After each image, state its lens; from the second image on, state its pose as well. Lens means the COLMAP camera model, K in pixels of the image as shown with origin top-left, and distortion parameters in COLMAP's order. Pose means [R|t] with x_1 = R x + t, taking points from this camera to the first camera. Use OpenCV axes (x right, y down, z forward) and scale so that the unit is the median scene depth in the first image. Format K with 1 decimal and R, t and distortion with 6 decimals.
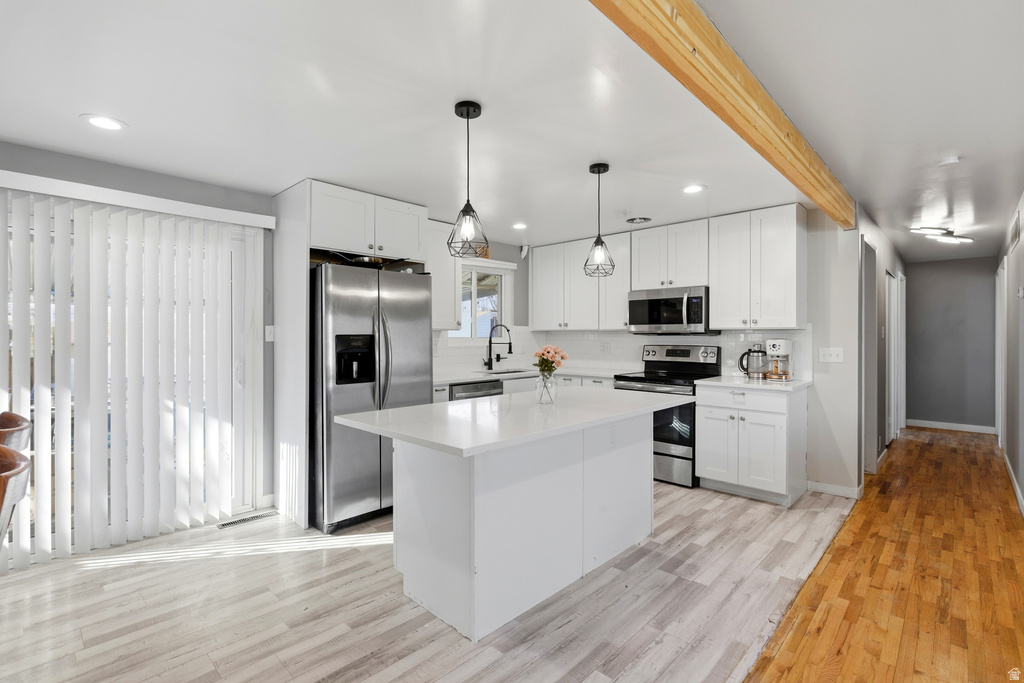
lens RADIAL K [[468.9, 0, 510.1], [0, 468.9, 334.7], [0, 0, 1]] dist [0.002704, 0.001633]
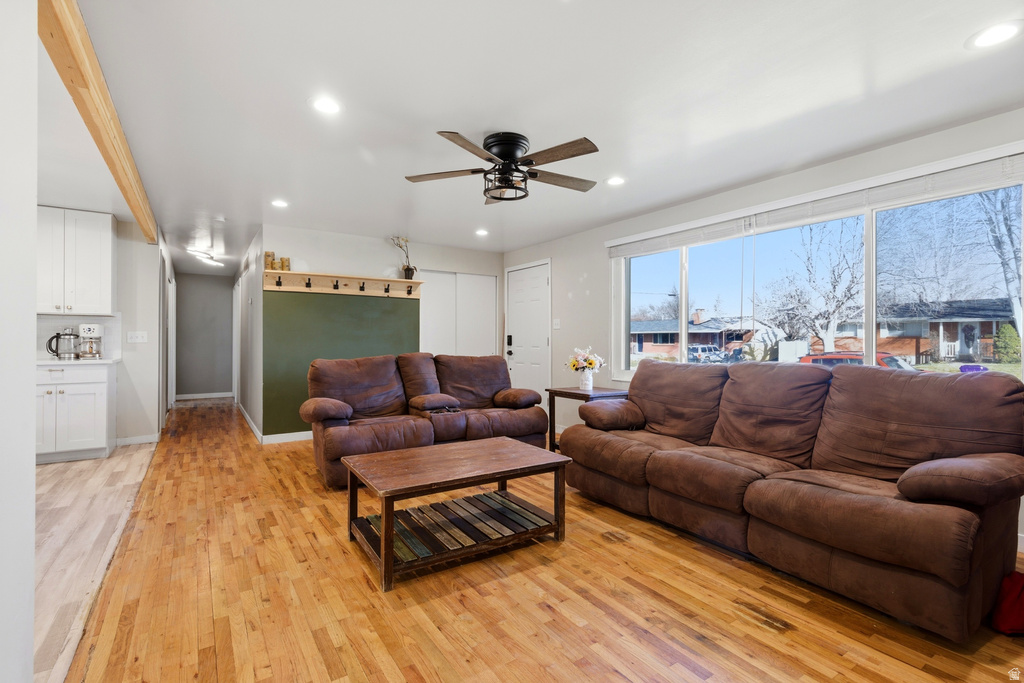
lens RADIAL K [[468.9, 0, 519.1], [0, 468.9, 340.9], [0, 0, 1]] dist [0.002704, 0.001633]
pose [[0.204318, -0.003625, 0.978898, -0.387867], [-0.000576, 0.999993, 0.003824, 0.049856], [-0.978904, -0.001345, 0.204314, -0.311471]]
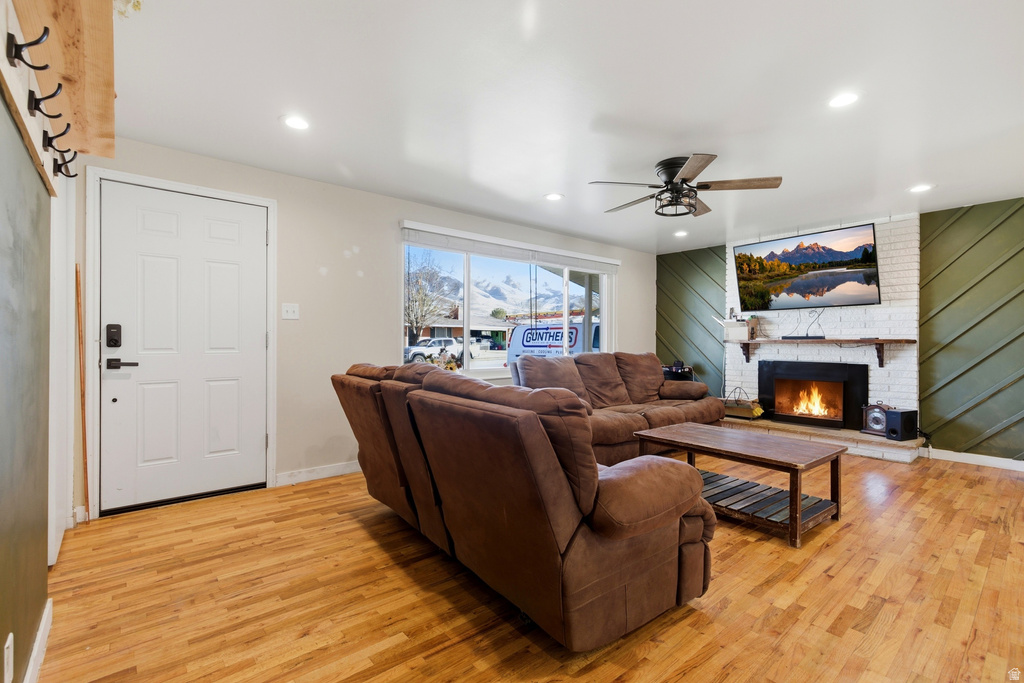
lens RADIAL K [[468.9, 0, 504.6], [0, 468.9, 346.3], [0, 0, 1]] dist [0.002704, 0.001633]
pose [[-0.994927, -0.010820, 0.100017, 0.612665], [-0.010014, 0.999913, 0.008556, 0.059250], [-0.100101, 0.007511, -0.994949, 0.791616]]
